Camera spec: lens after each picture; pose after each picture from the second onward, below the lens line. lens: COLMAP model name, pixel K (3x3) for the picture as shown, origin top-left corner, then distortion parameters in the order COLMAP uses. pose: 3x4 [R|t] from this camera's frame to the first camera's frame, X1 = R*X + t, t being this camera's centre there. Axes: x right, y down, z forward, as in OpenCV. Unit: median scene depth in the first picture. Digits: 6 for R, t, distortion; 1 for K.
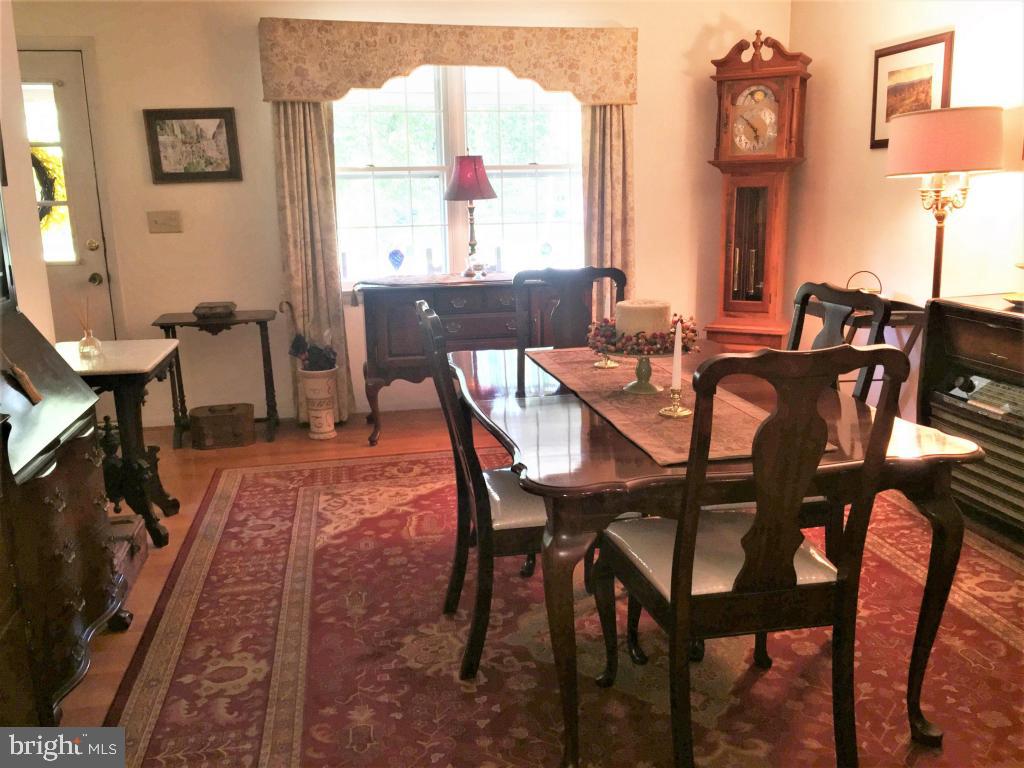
lens RADIAL K [[900.4, 0, 516.1], [0, 900.4, 385.7], [0, 0, 1]] dist [0.107913, -0.121185]
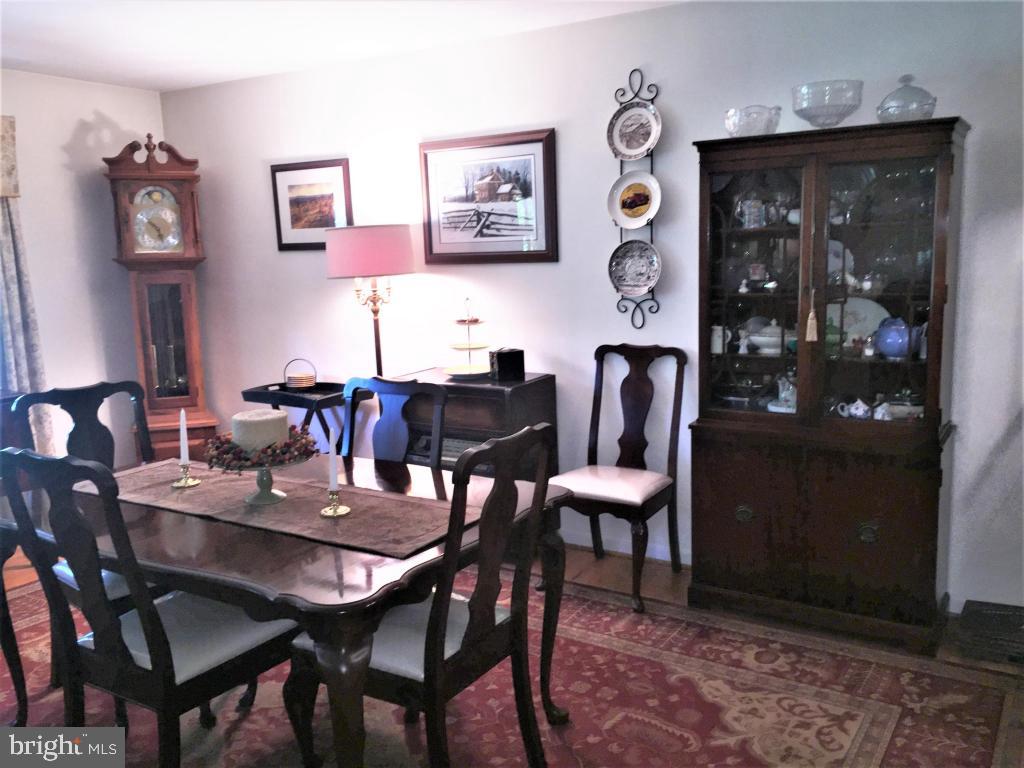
lens RADIAL K [[900.4, 0, 503.8], [0, 900.4, 389.1], [0, 0, 1]] dist [0.107913, -0.121185]
pose [[0.690447, -0.114868, 0.714205, -0.219664], [0.168811, 0.985637, -0.004672, -0.038139], [-0.703410, 0.123791, 0.699921, 0.049368]]
